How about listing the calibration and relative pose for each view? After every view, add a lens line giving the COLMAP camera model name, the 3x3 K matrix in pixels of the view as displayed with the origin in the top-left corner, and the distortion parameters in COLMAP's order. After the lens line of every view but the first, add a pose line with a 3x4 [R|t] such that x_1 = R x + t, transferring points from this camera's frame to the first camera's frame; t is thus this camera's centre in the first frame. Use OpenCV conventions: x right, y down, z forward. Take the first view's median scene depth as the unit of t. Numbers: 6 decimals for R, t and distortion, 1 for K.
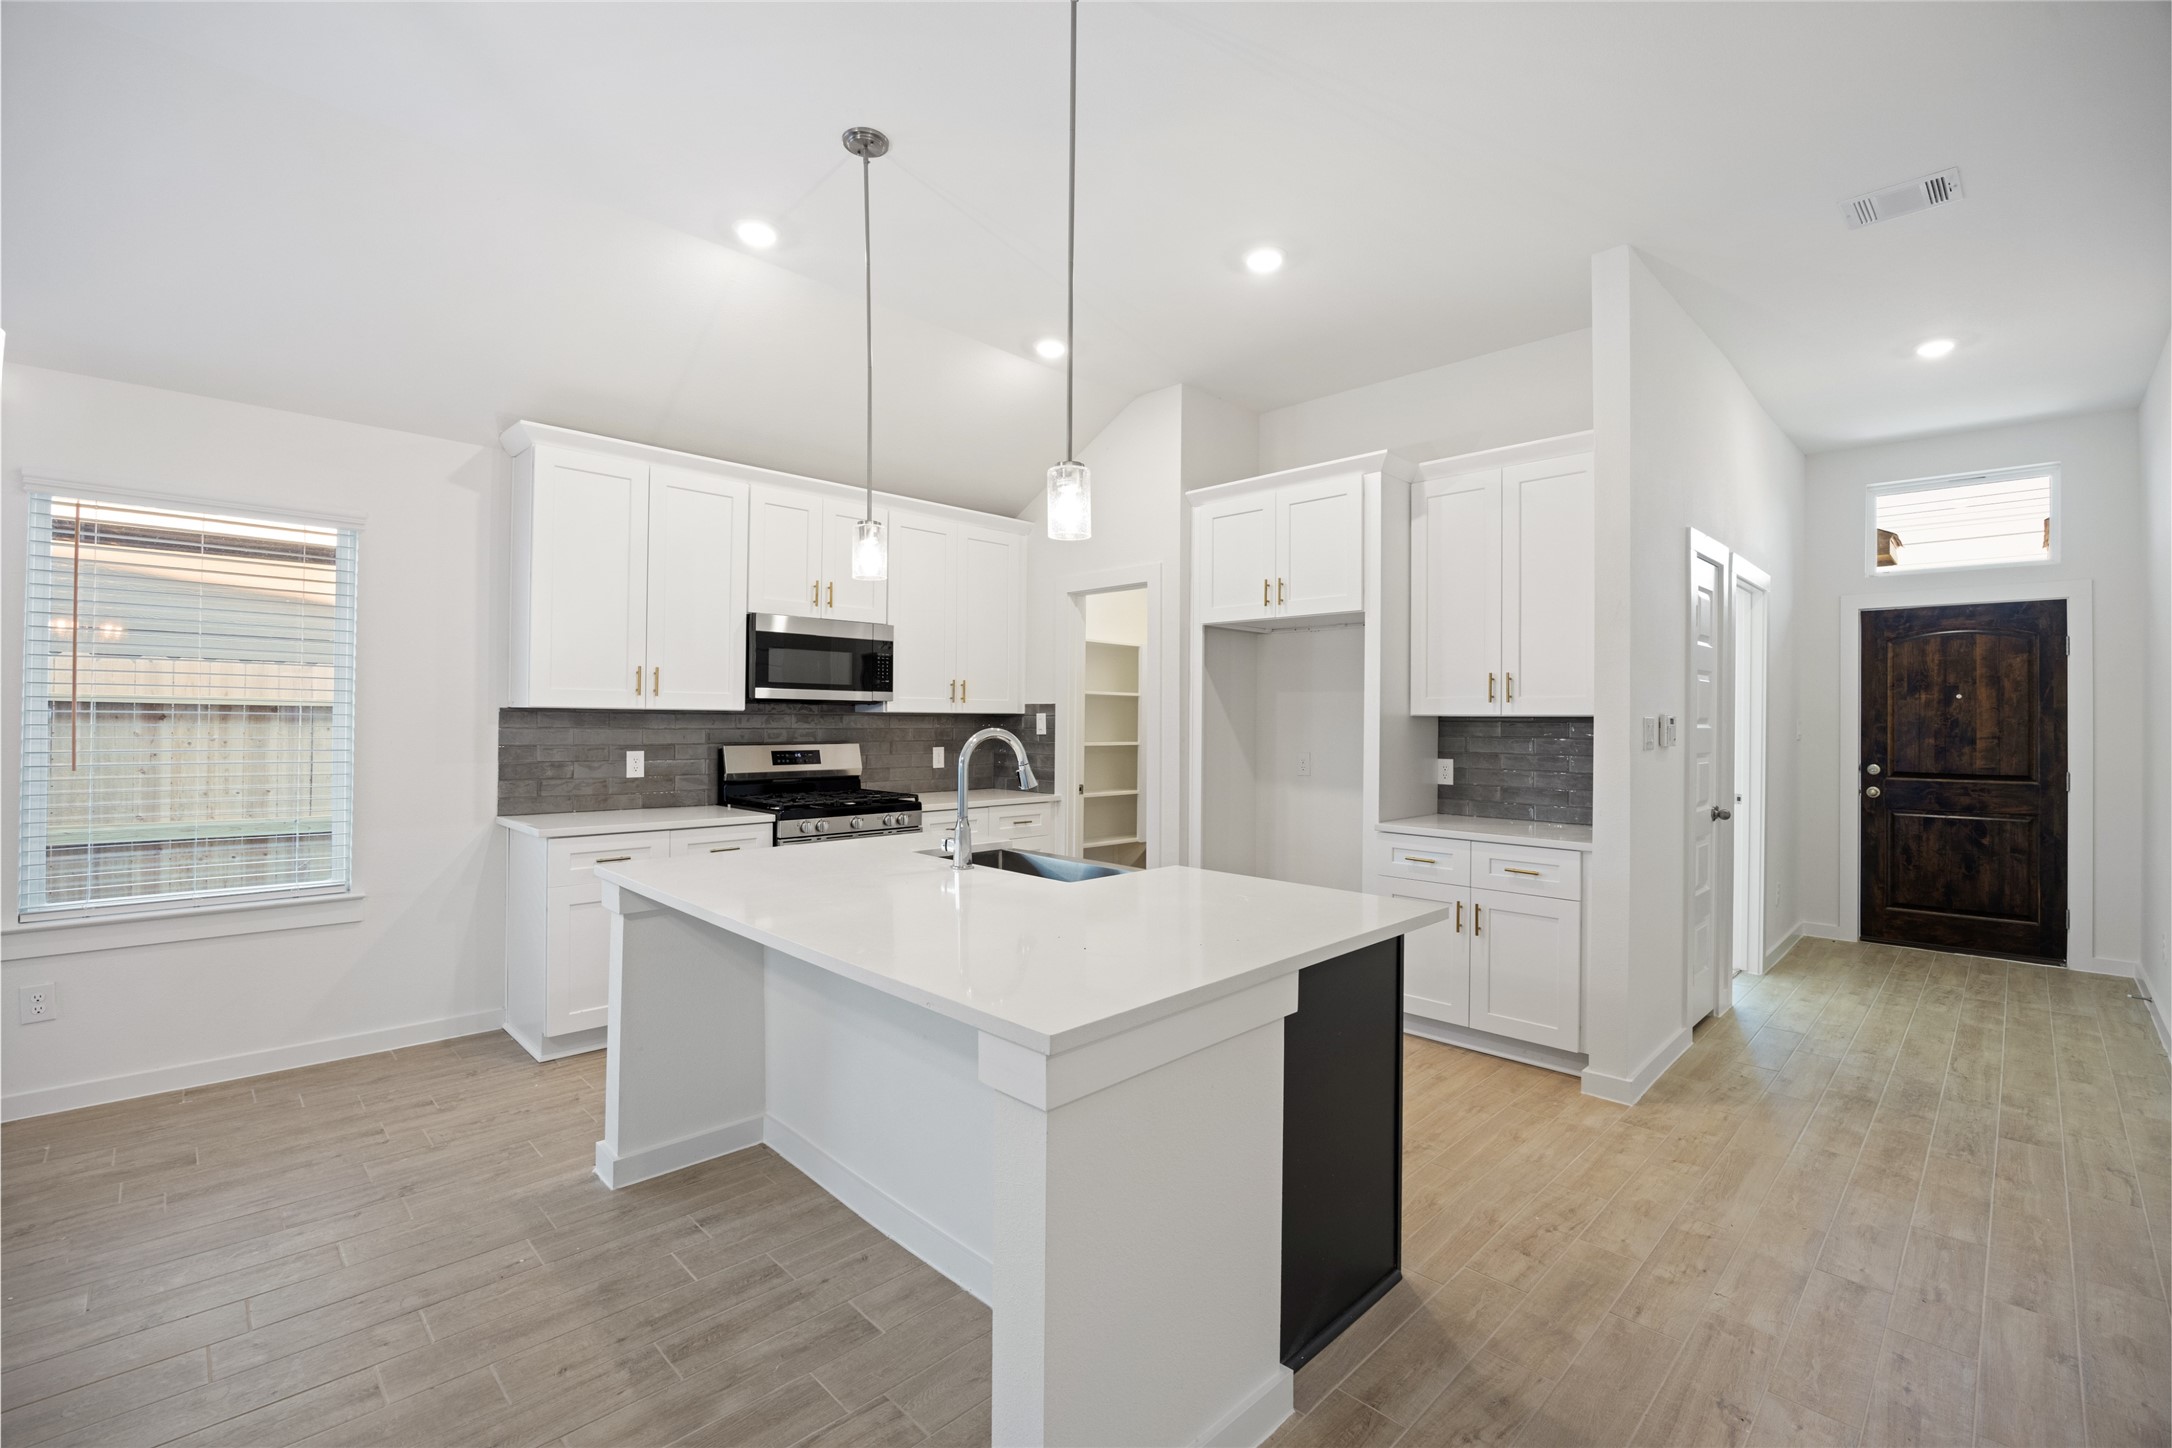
lens RADIAL K [[930.8, 0, 1099.1], [0, 930.8, 719.5], [0, 0, 1]] dist [-0.014252, 0.000304]
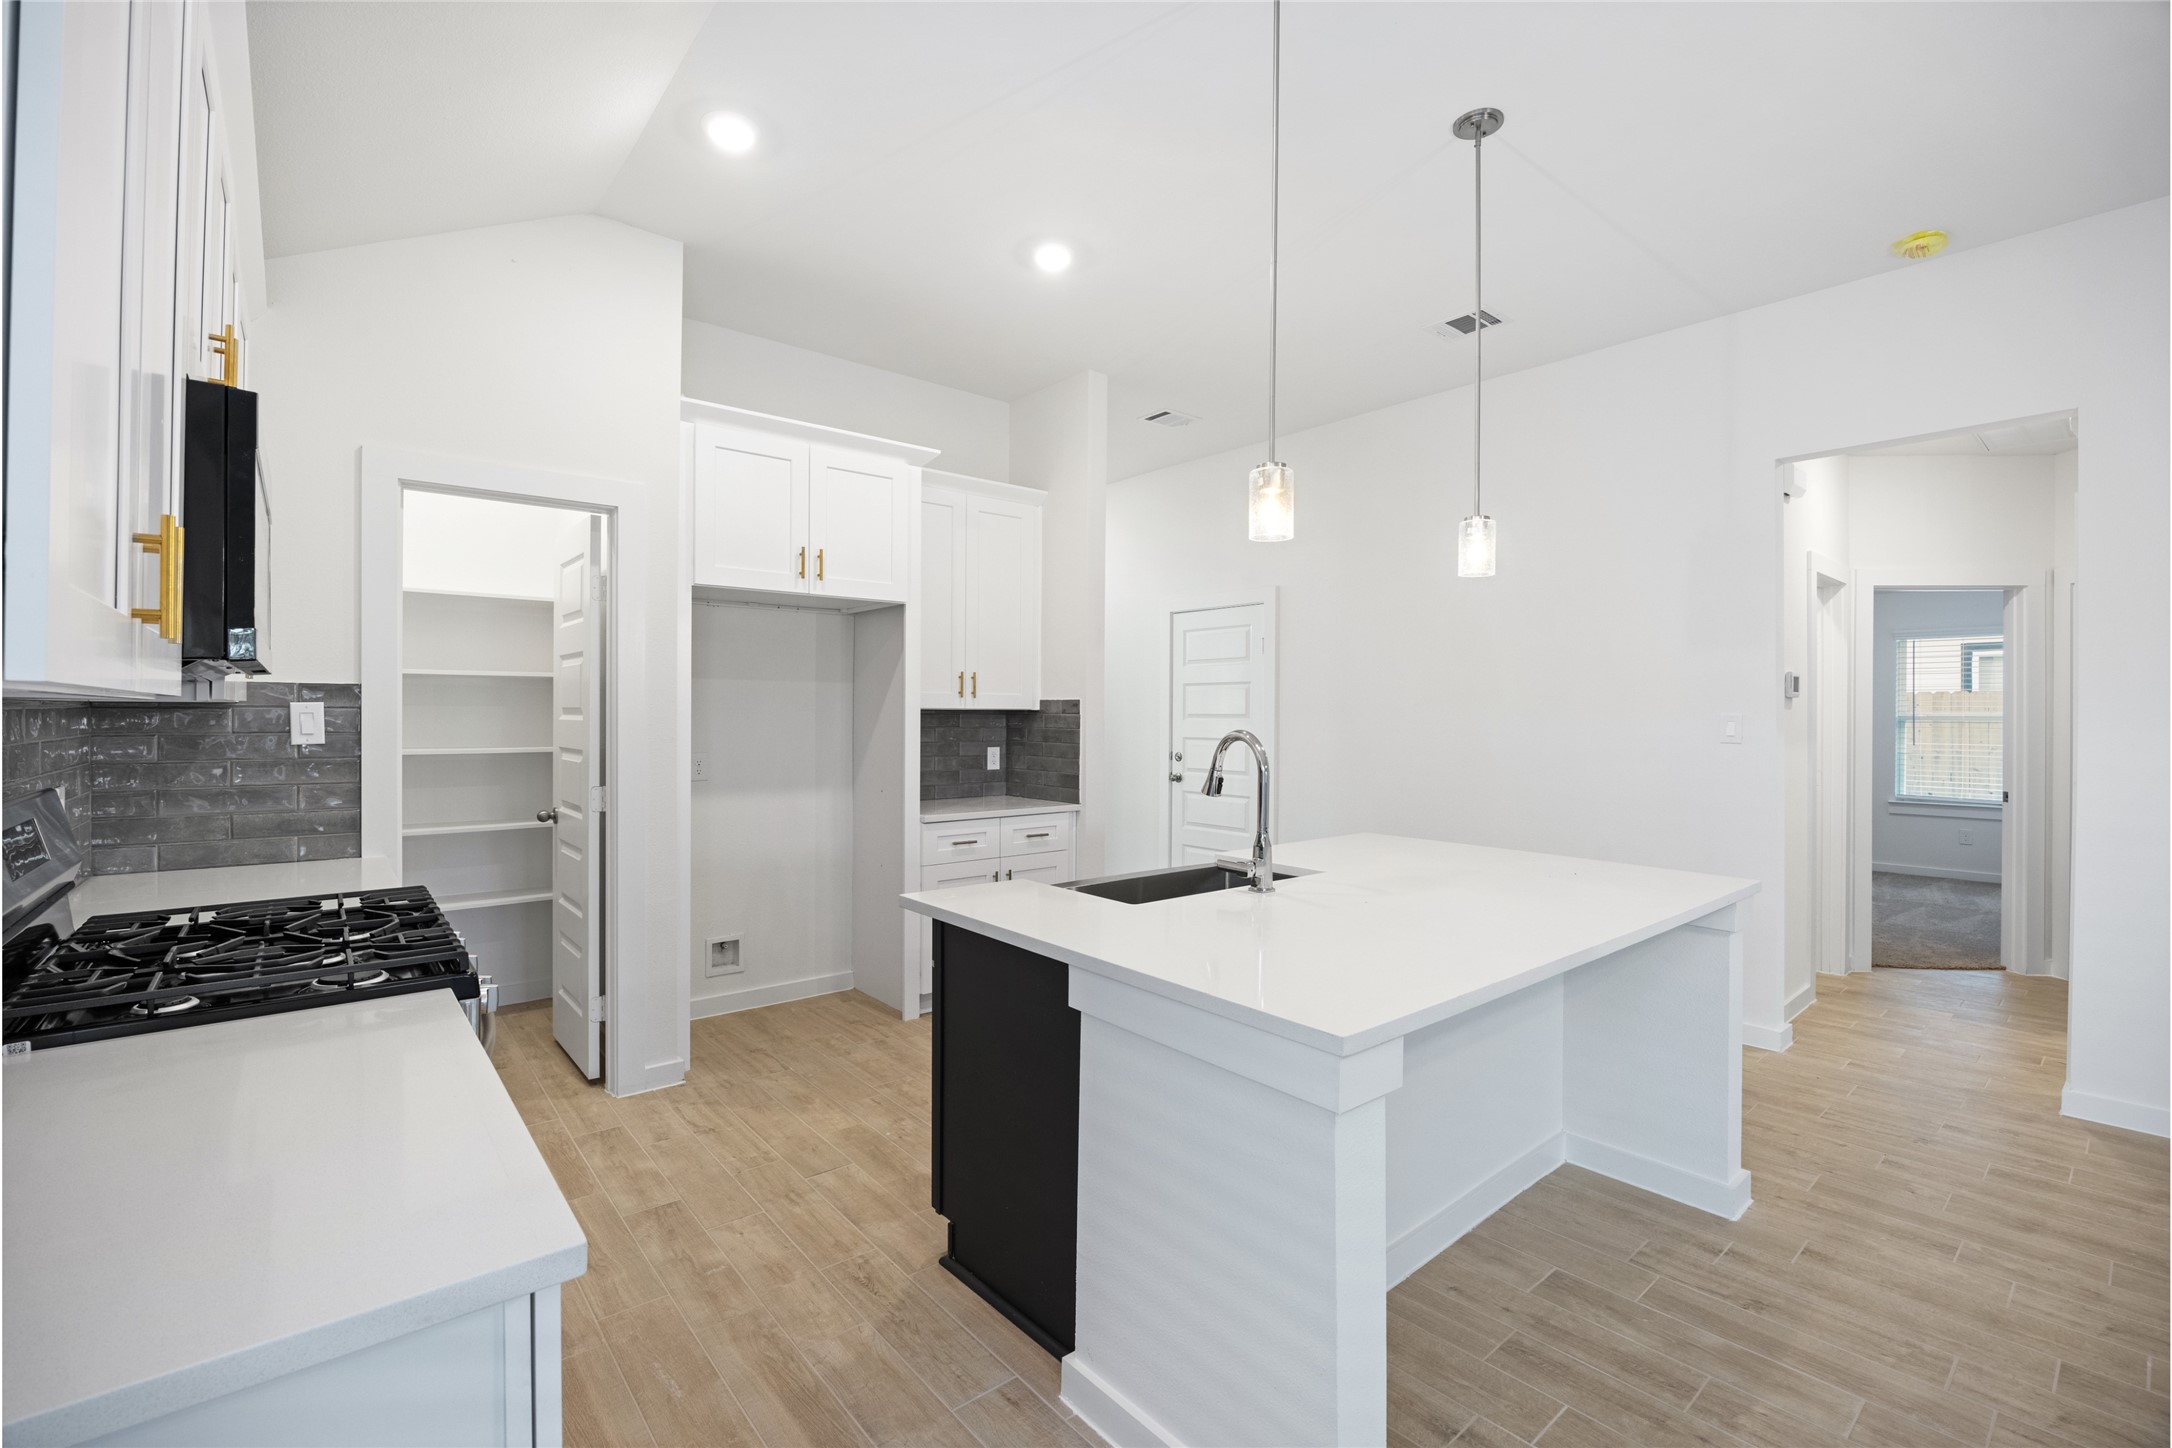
lens RADIAL K [[930.8, 0, 1084.2], [0, 930.8, 720.9], [0, 0, 1]] dist [-0.014252, 0.000304]
pose [[0.094838, -0.016881, 0.995350, -0.713548], [-0.001614, 0.999852, 0.017112, -0.009723], [-0.995491, -0.003229, 0.094797, 0.752369]]
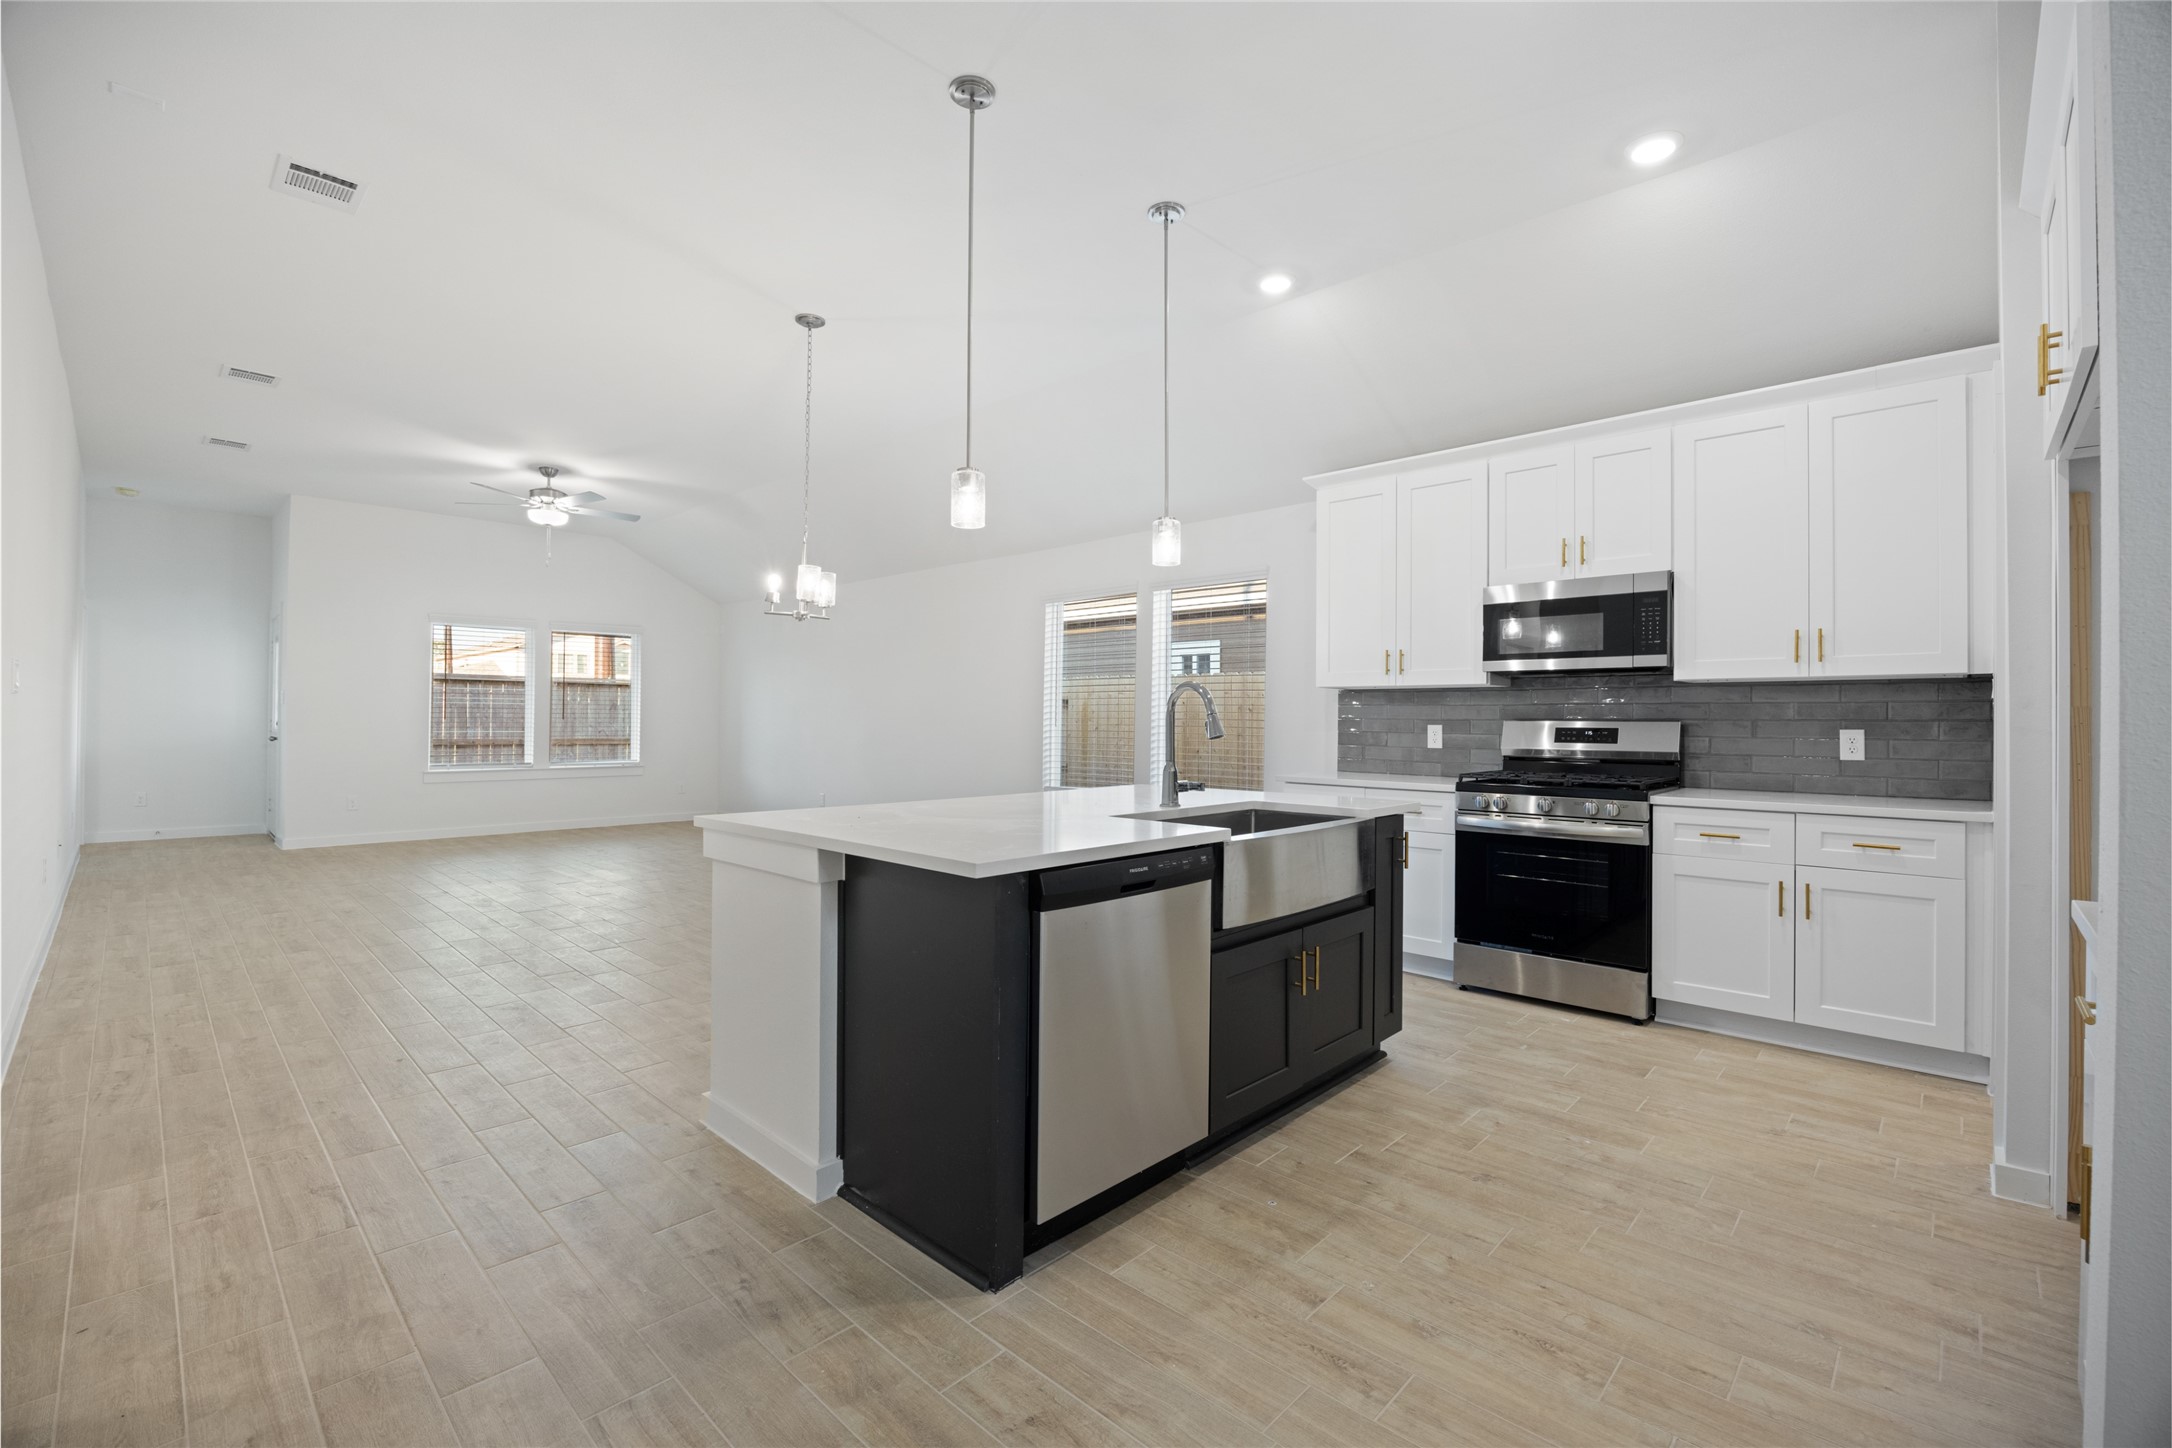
lens RADIAL K [[930.8, 0, 1101.1], [0, 930.8, 715.5], [0, 0, 1]] dist [-0.014252, 0.000304]
pose [[0.031084, -0.015968, -0.999389, 0.677272], [-0.006079, 0.999851, -0.016165, 0.047353], [0.999498, 0.006577, 0.030983, 0.610456]]
